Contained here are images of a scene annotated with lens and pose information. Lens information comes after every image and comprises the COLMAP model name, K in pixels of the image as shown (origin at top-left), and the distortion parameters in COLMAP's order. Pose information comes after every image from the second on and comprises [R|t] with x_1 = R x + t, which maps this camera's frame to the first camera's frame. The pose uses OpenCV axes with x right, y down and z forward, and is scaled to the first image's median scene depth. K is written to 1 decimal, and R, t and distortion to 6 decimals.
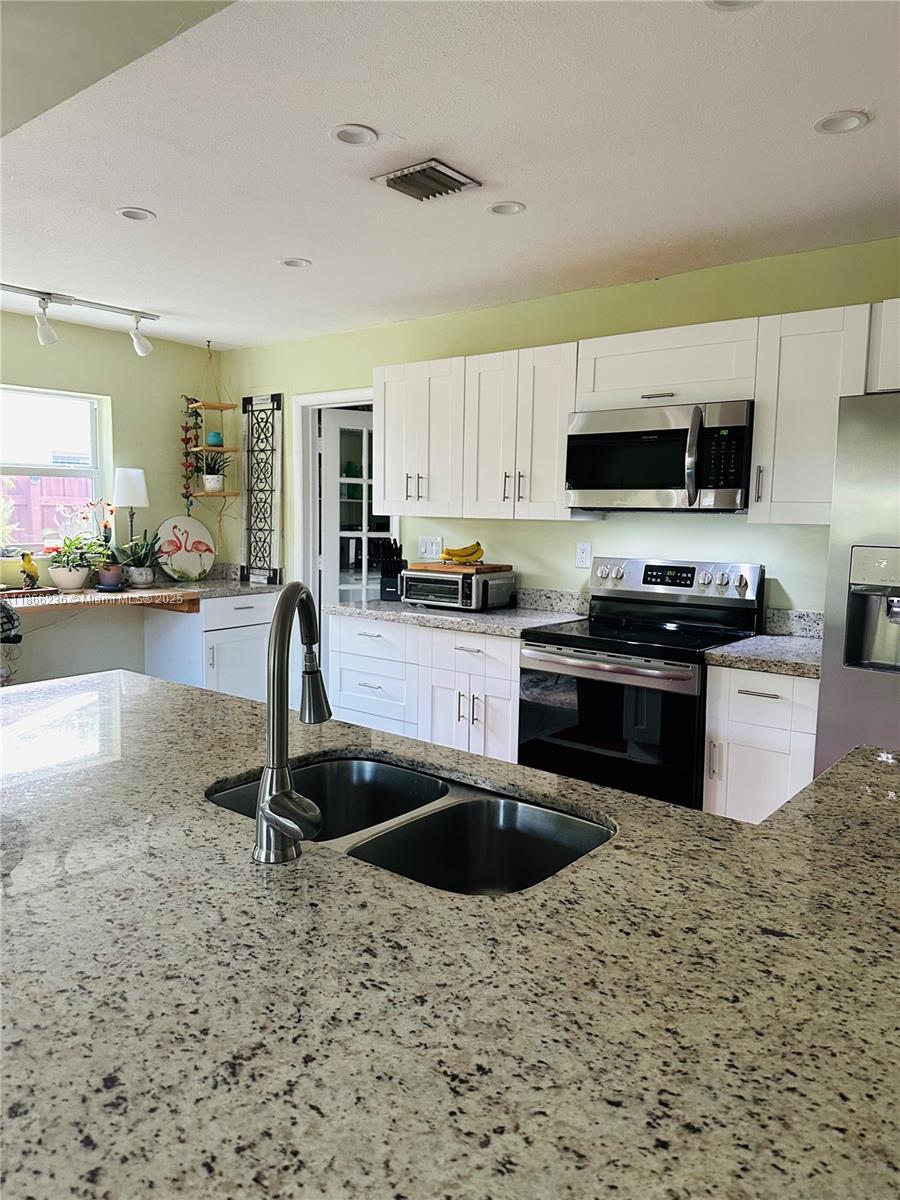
lens RADIAL K [[841.2, 0, 444.6], [0, 841.2, 601.3], [0, 0, 1]] dist [0.105258, -0.157675]
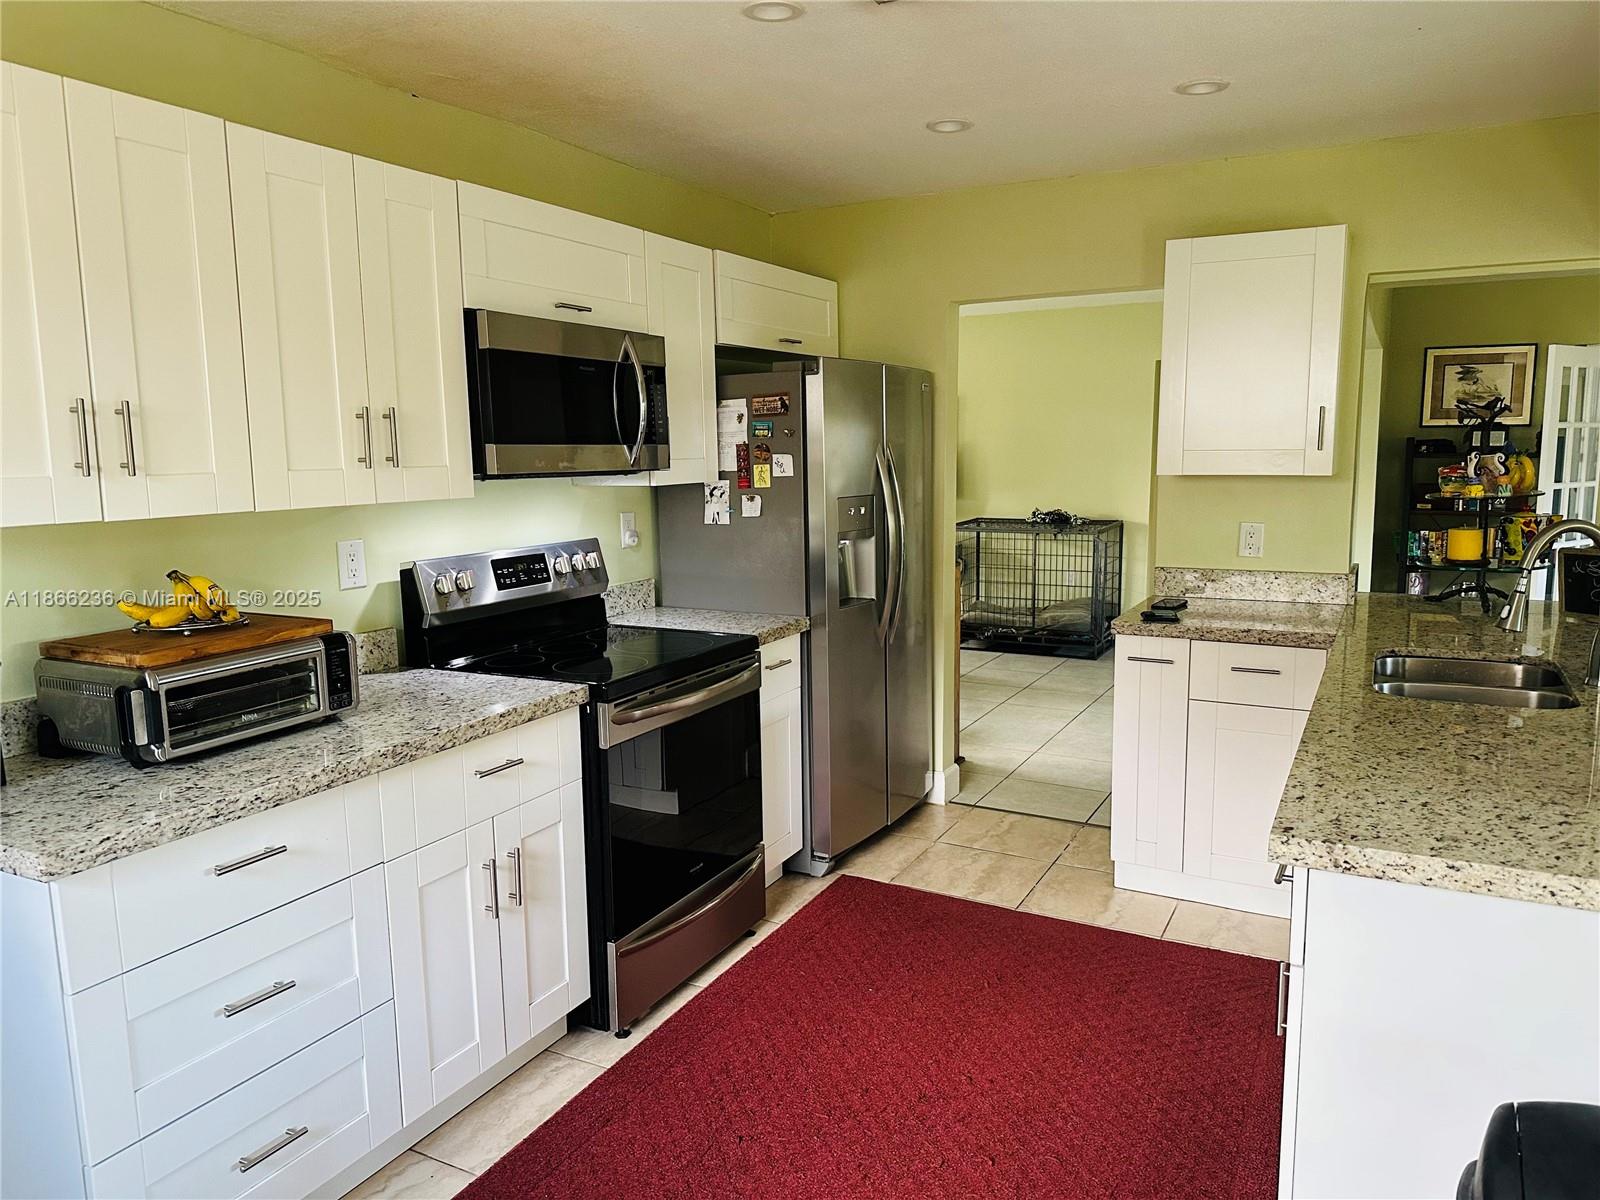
lens RADIAL K [[1121.6, 0, 790.3], [0, 1121.6, 606.4], [0, 0, 1]] dist [0.105258, -0.157675]
pose [[-0.186865, -0.155343, 0.970026, -0.582305], [0.116573, 0.976936, 0.178906, -0.123890], [-0.975445, 0.146511, -0.164446, 0.844898]]
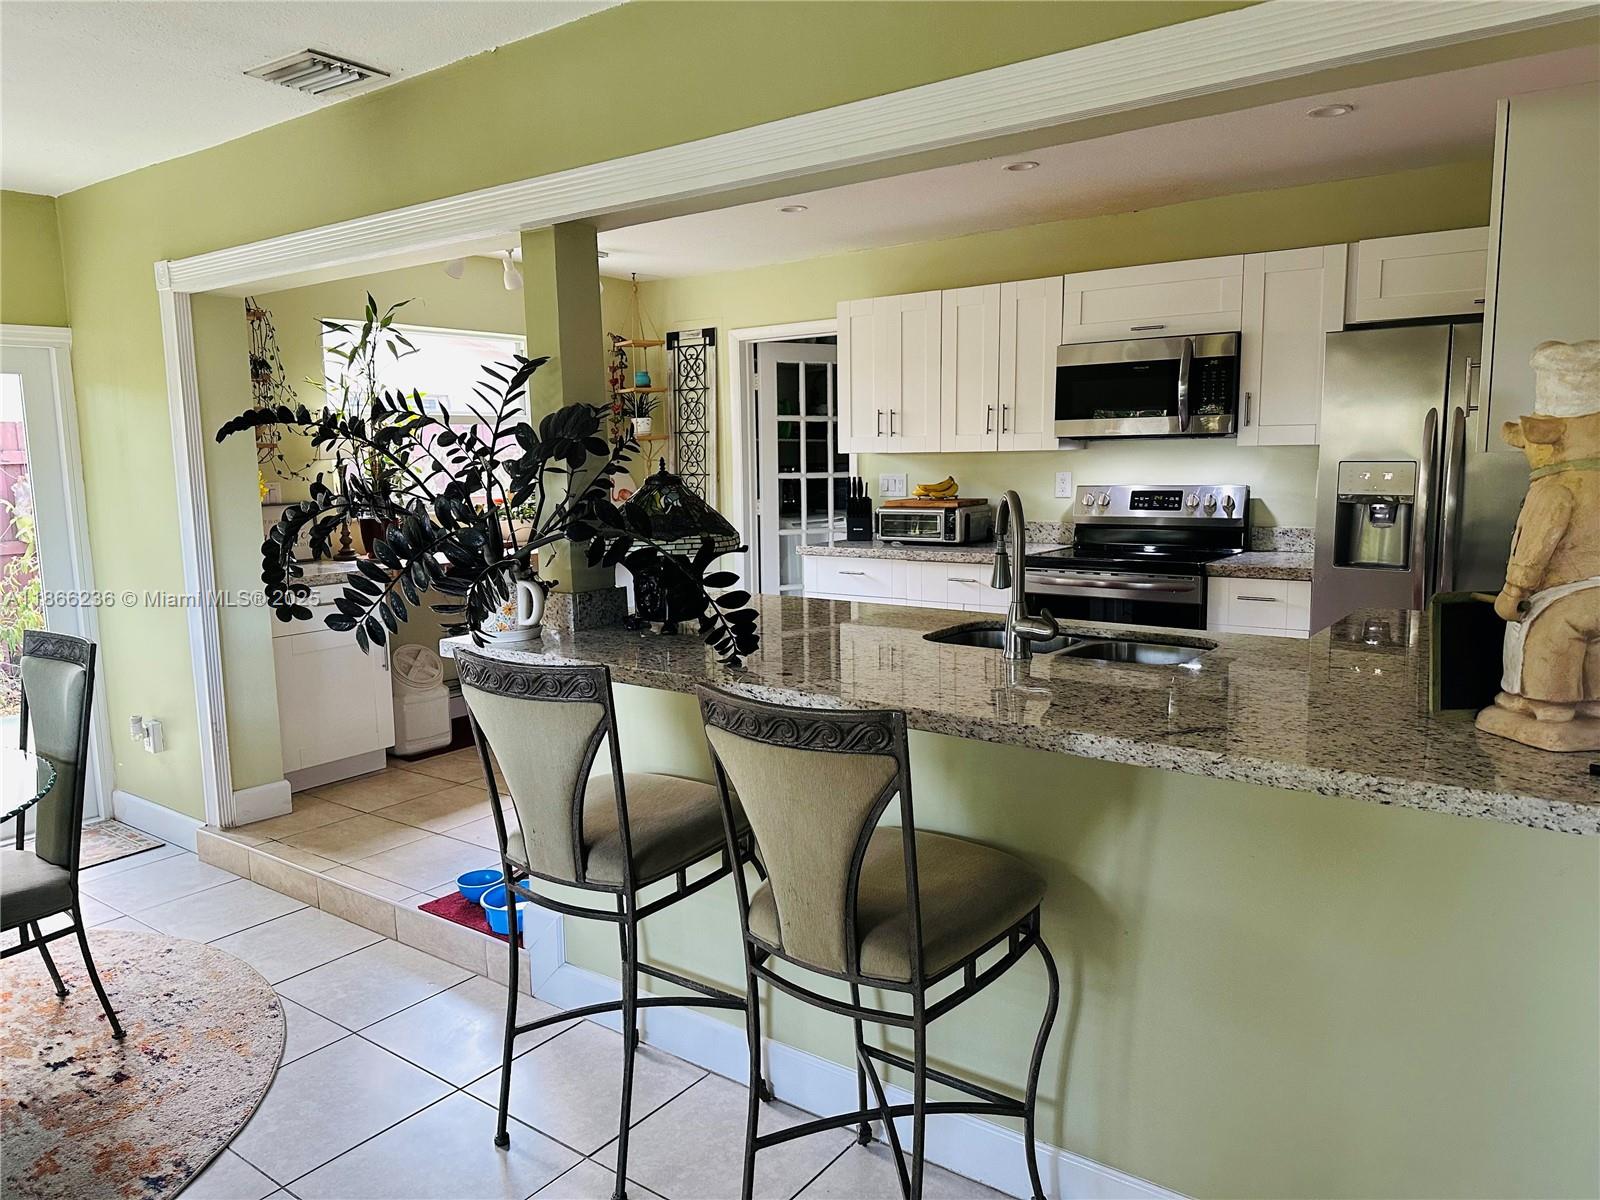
lens RADIAL K [[1121.6, 0, 790.3], [0, 1121.6, 606.4], [0, 0, 1]] dist [0.105258, -0.157675]
pose [[0.998734, -0.039354, 0.031343, -0.207491], [0.038361, 0.998762, 0.031682, 0.034548], [-0.032551, -0.030439, 0.999006, -0.336648]]
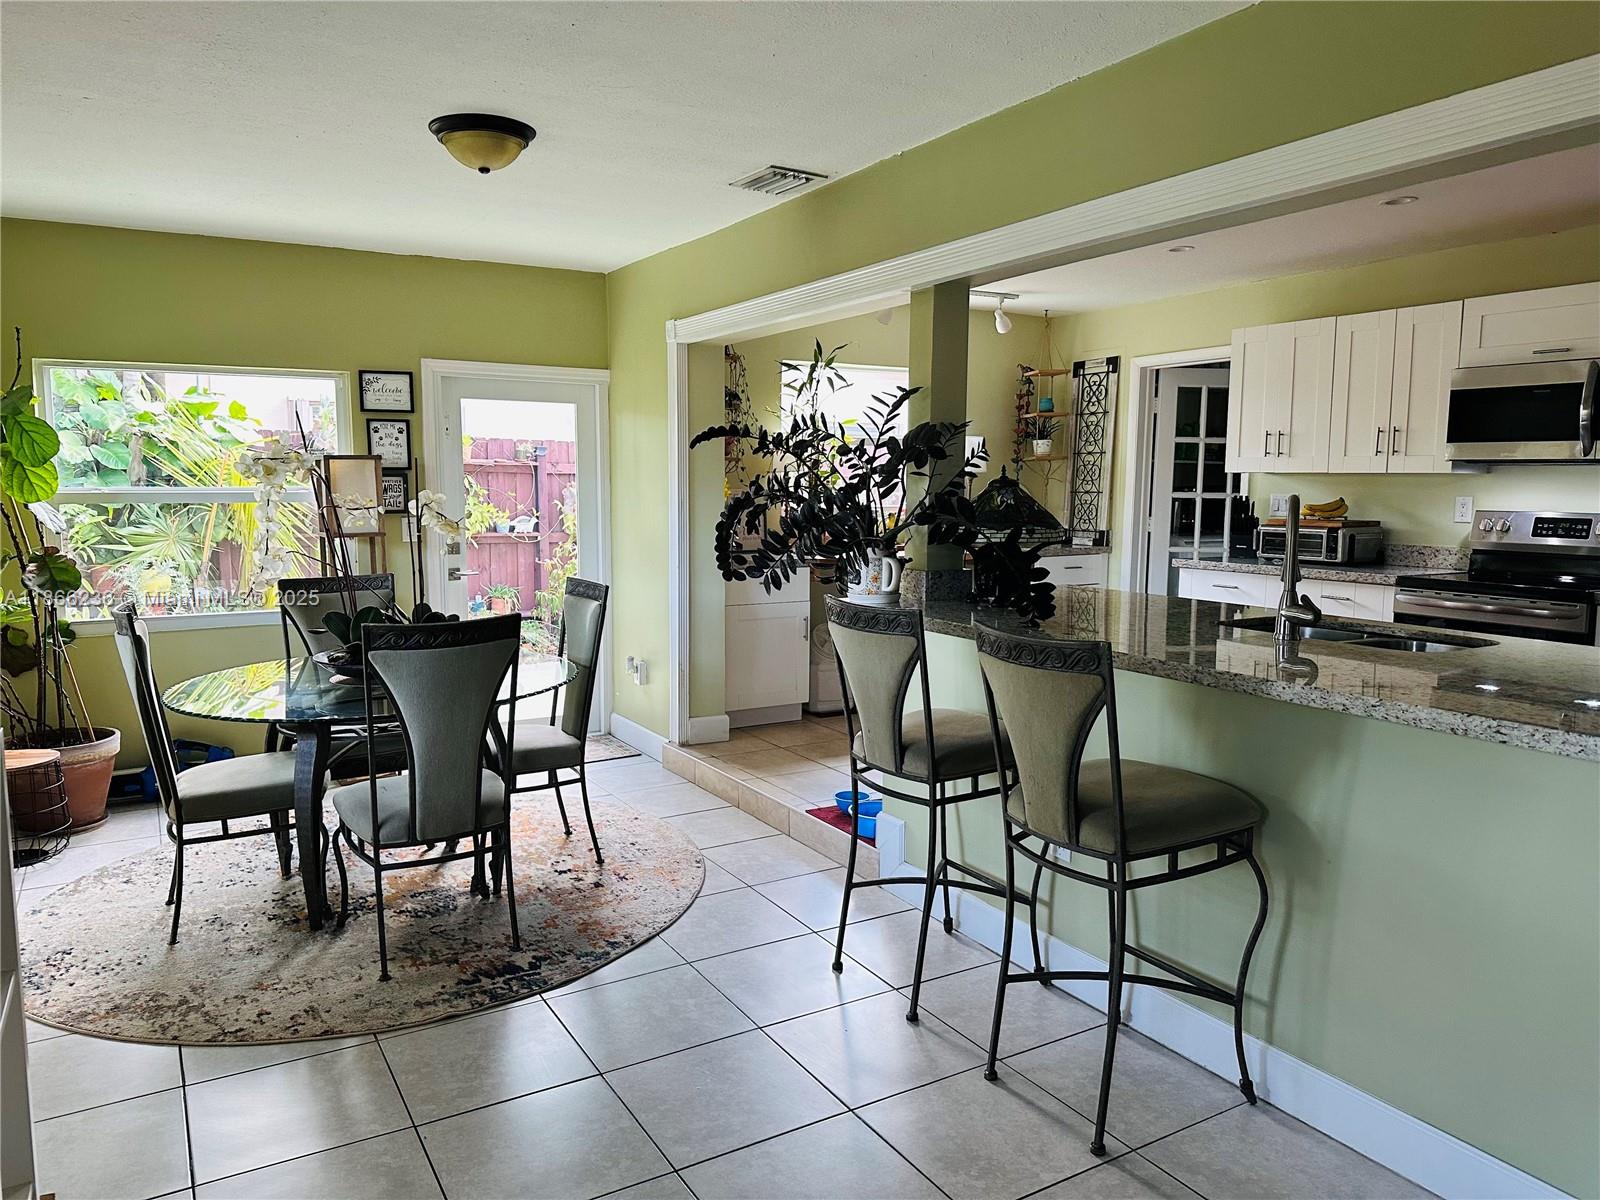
lens RADIAL K [[1105.7, 0, 772.9], [0, 1105.7, 622.3], [0, 0, 1]] dist [0.093832, -0.146860]
pose [[0.931389, 0.032971, -0.362529, -0.107216], [-0.027342, 0.999413, 0.020649, 0.071732], [0.362997, -0.009320, 0.931744, -0.507502]]
